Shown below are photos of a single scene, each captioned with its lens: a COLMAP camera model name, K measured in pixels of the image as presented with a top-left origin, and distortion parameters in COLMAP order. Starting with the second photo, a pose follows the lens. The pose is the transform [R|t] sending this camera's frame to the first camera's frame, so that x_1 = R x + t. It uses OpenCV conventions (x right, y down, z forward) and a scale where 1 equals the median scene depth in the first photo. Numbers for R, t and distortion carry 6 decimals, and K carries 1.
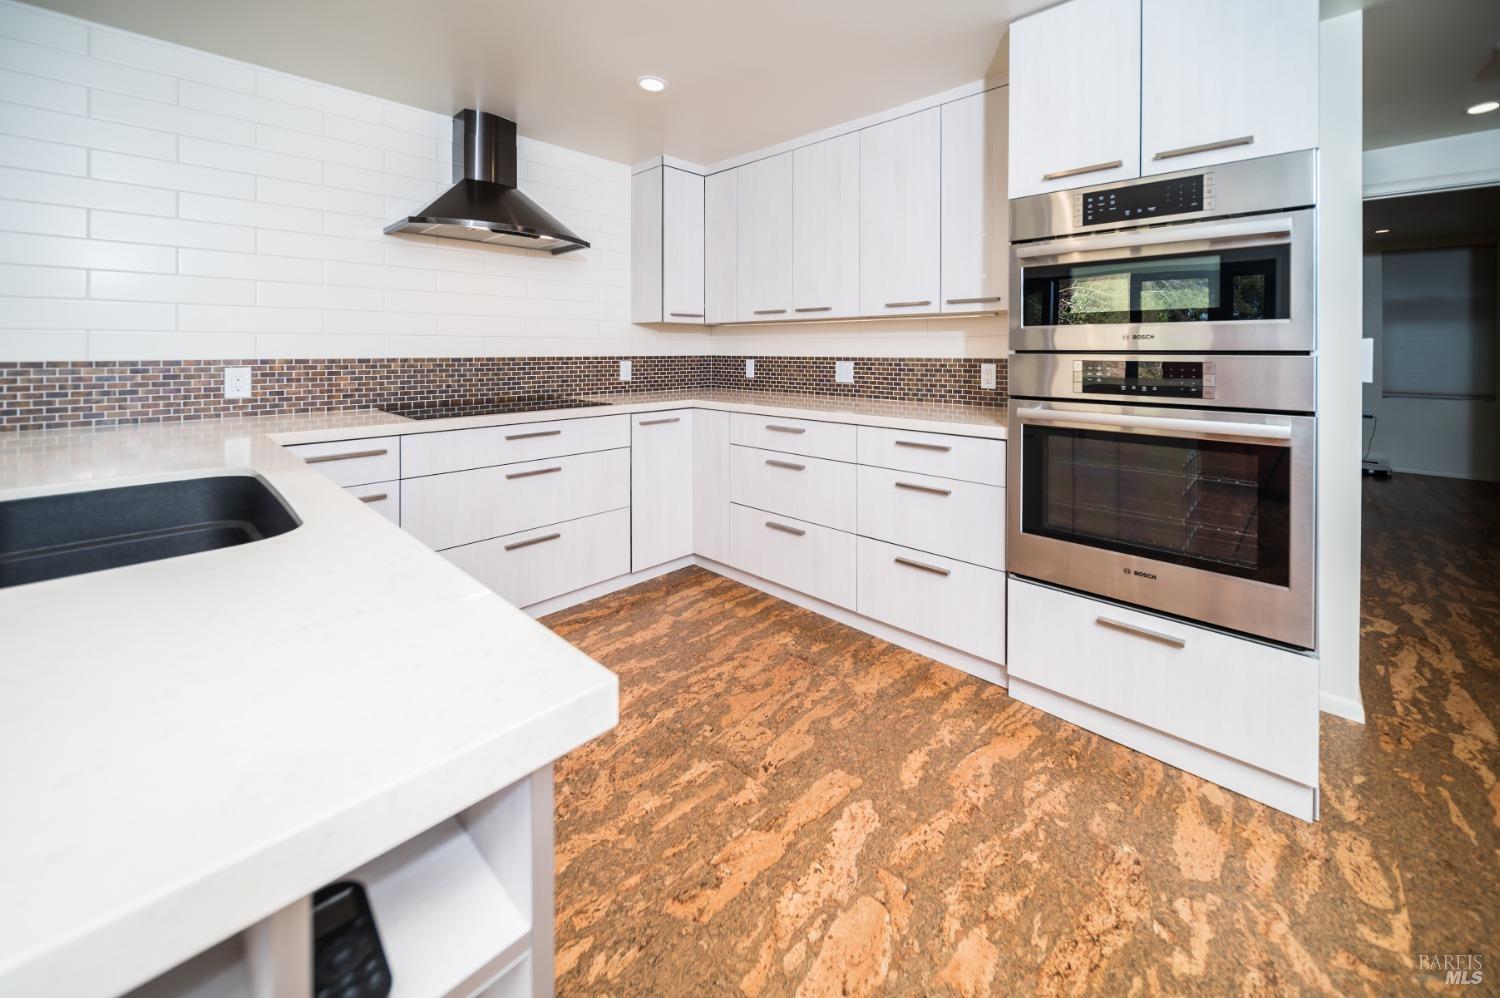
lens RADIAL K [[551.0, 0, 790.0], [0, 551.0, 438.2], [0, 0, 1]] dist [-0.001426, -0.000166]
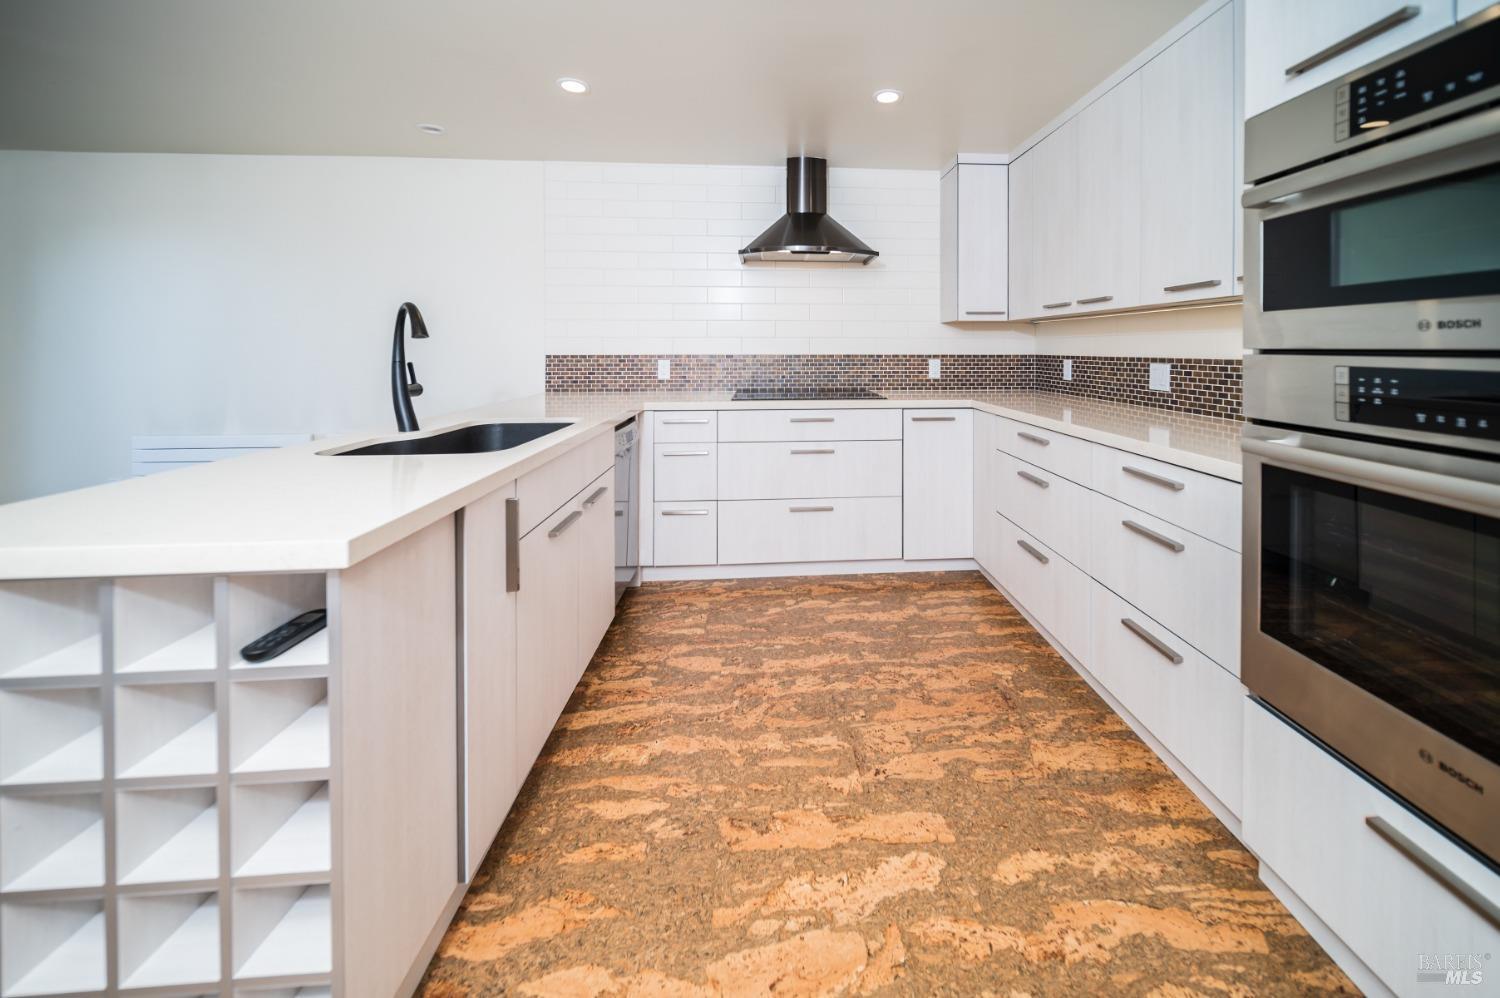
lens RADIAL K [[542.1, 0, 805.5], [0, 542.1, 435.2], [0, 0, 1]] dist [-0.001130, -0.000392]
pose [[0.735643, 0.106964, -0.668871, 0.451303], [-0.107137, 0.993397, 0.041029, -0.027375], [0.668843, 0.041478, 0.742246, 0.169788]]
